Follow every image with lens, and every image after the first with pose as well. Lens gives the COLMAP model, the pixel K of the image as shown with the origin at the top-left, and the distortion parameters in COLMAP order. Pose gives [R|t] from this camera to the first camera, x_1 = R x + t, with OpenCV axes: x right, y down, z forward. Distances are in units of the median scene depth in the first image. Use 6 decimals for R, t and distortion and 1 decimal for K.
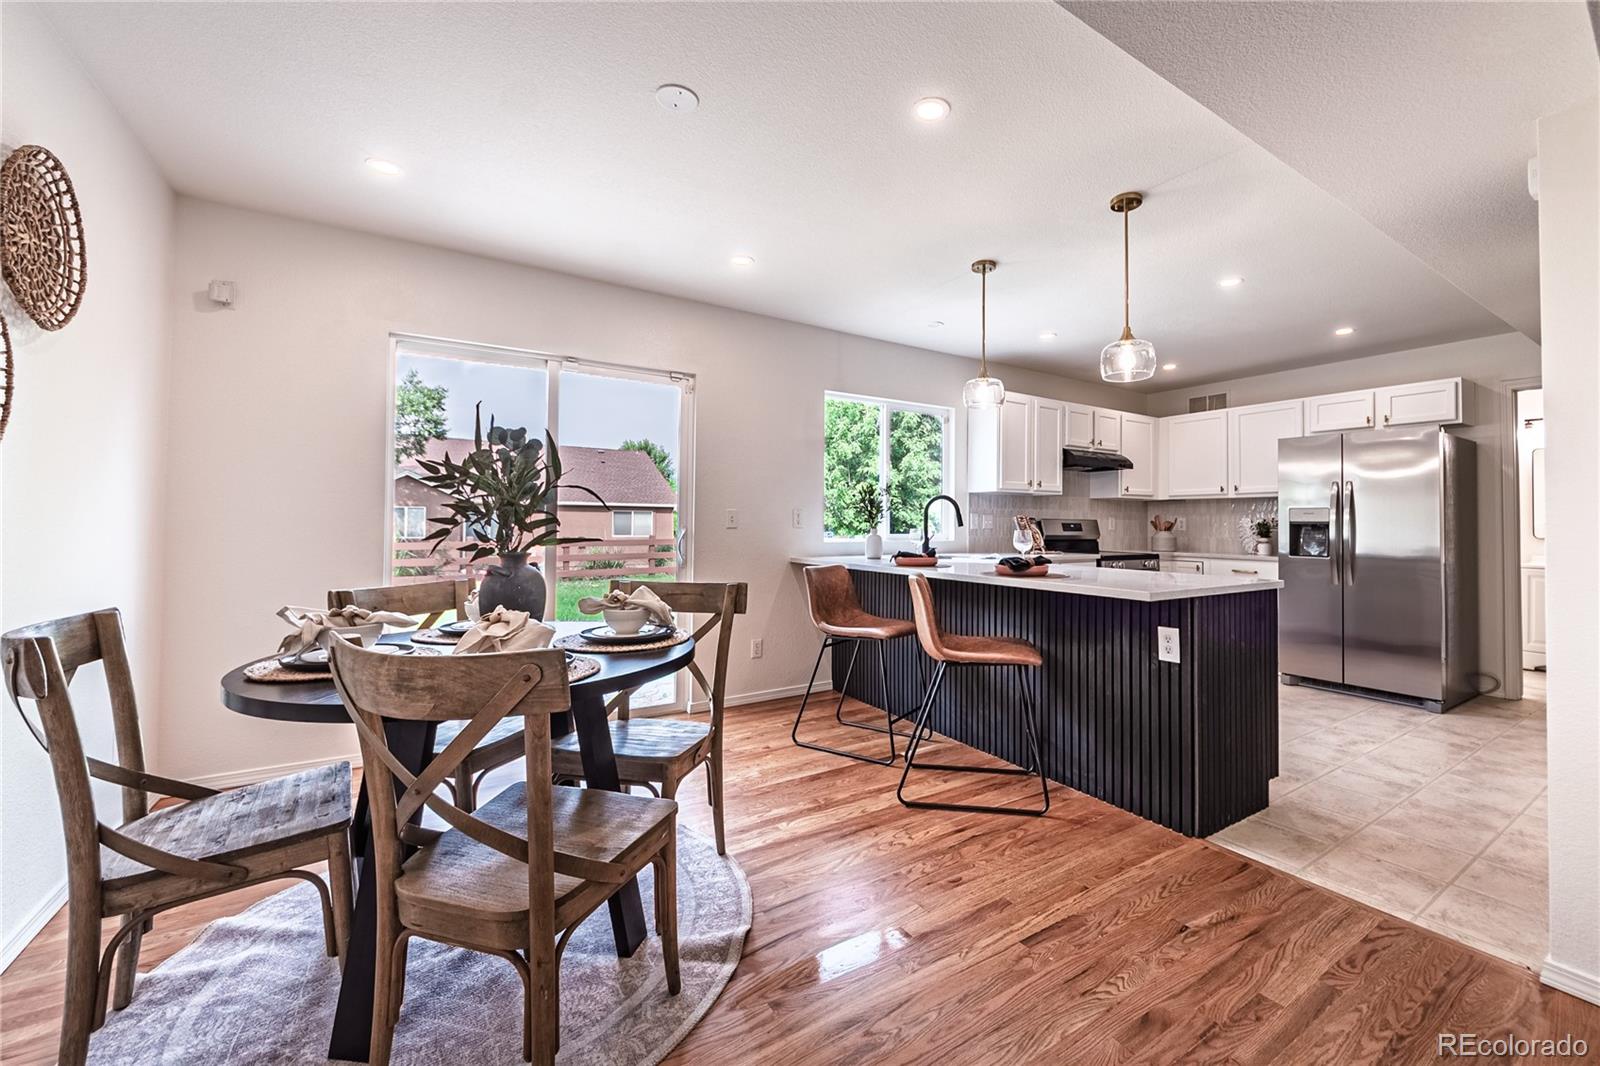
lens RADIAL K [[657.2, 0, 837.9], [0, 657.2, 511.5], [0, 0, 1]] dist [0.008231, -0.007943]
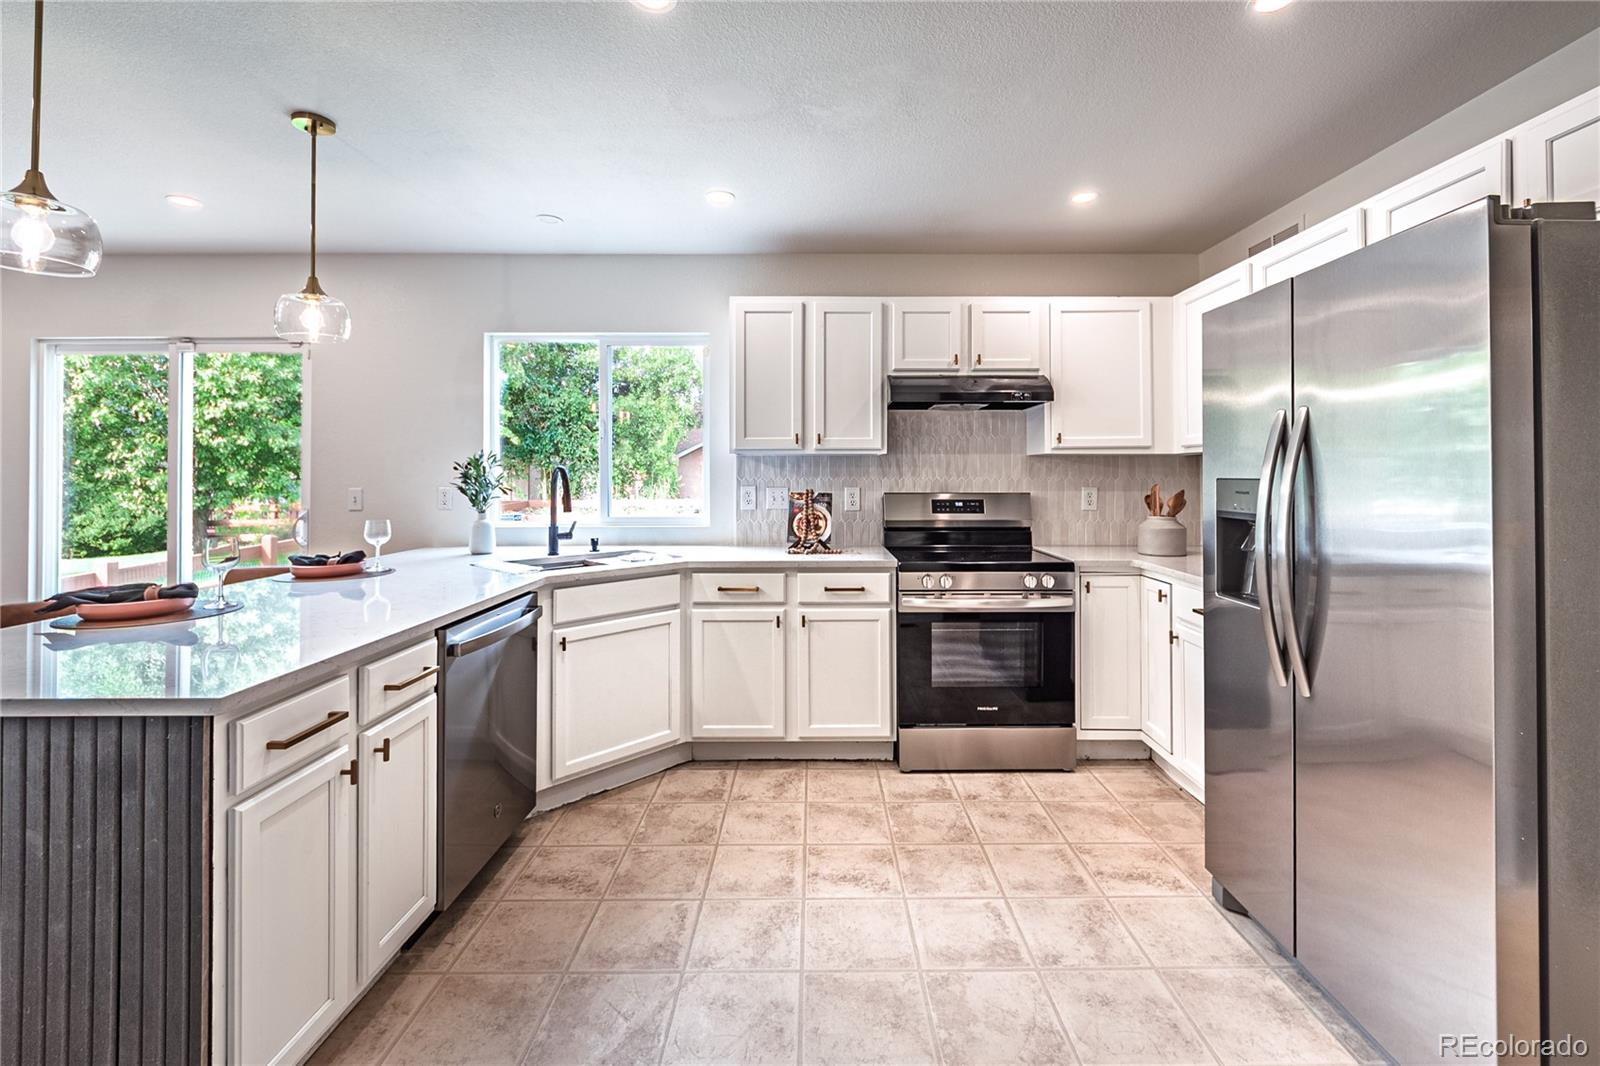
lens RADIAL K [[685.5, 0, 804.3], [0, 685.5, 469.3], [0, 0, 1]] dist [0.019333, -0.011044]
pose [[0.828476, -0.014338, -0.559840, 0.777587], [0.018061, 0.999836, 0.001120, -0.016545], [0.559733, -0.011039, 0.828600, 0.549062]]
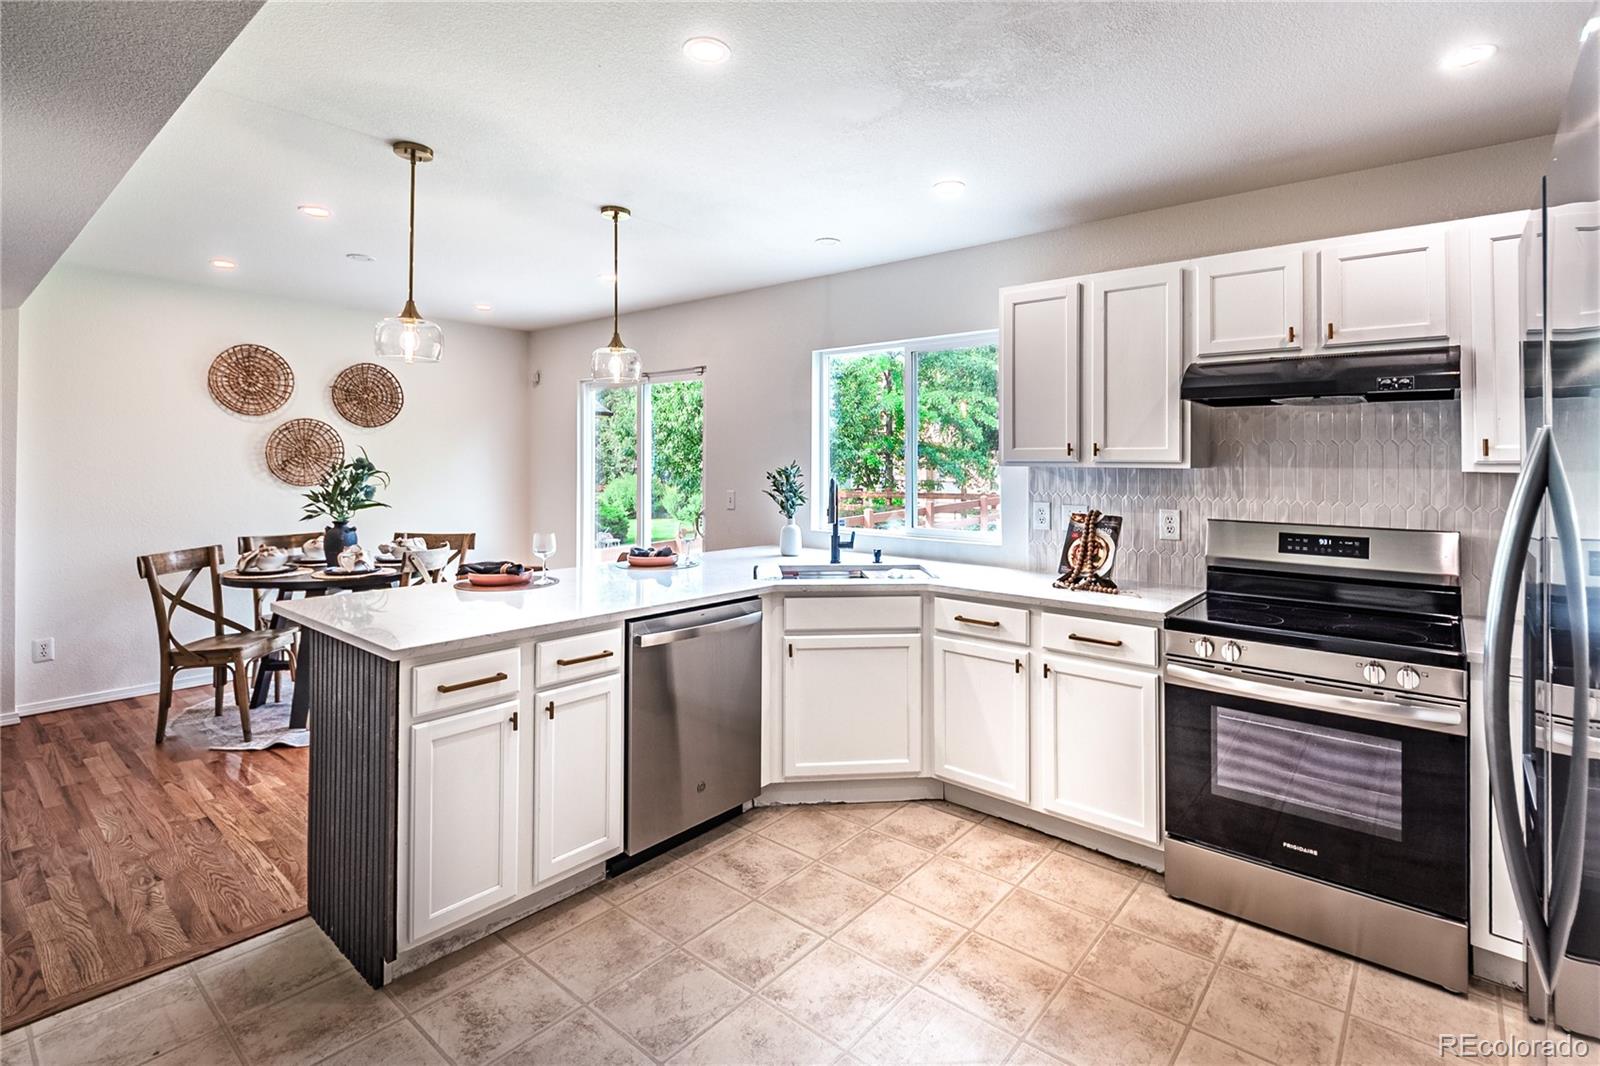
lens RADIAL K [[746.8, 0, 828.4], [0, 746.8, 458.8], [0, 0, 1]] dist [0.023231, -0.016016]
pose [[0.293029, -0.012103, -0.956027, 0.938295], [0.011154, 0.999895, -0.009240, -0.037166], [0.956038, -0.007956, 0.293134, 0.762115]]
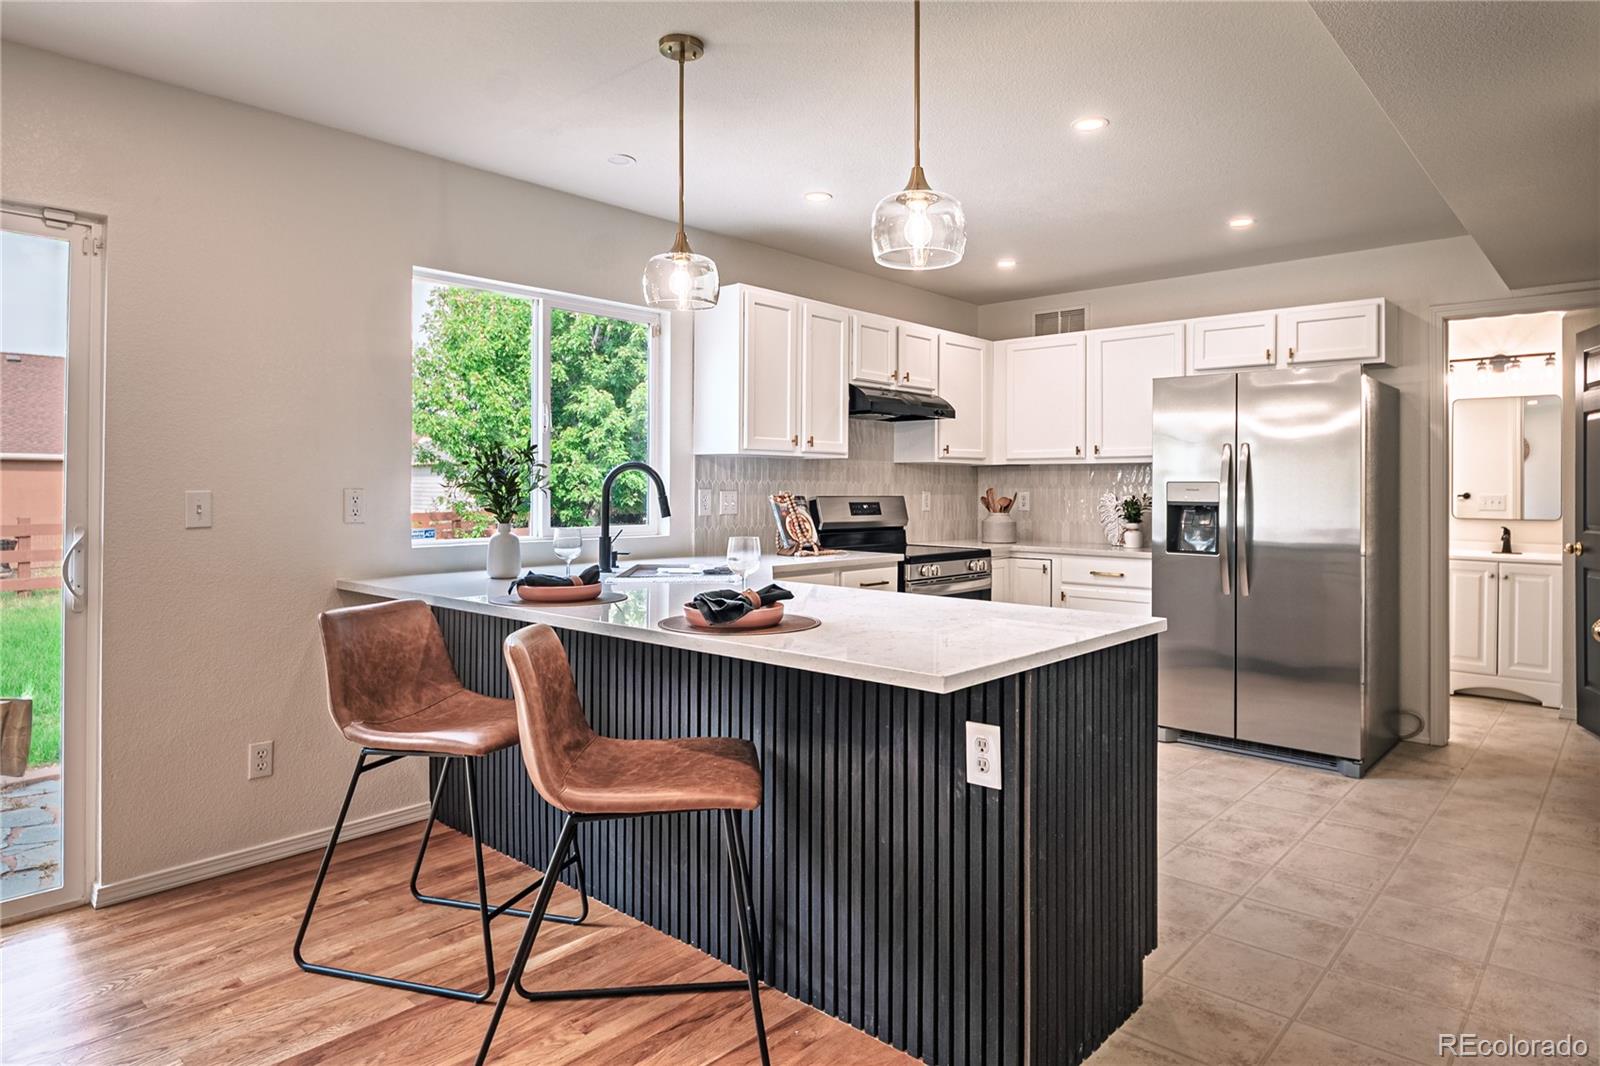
lens RADIAL K [[934.3, 0, 803.4], [0, 934.3, 474.1], [0, 0, 1]] dist [0.002885, -0.000221]
pose [[0.971481, 0.001455, 0.237113, 0.111407], [-0.003830, 0.999947, 0.009557, -0.023351], [-0.237086, -0.010192, 0.971435, 0.183304]]
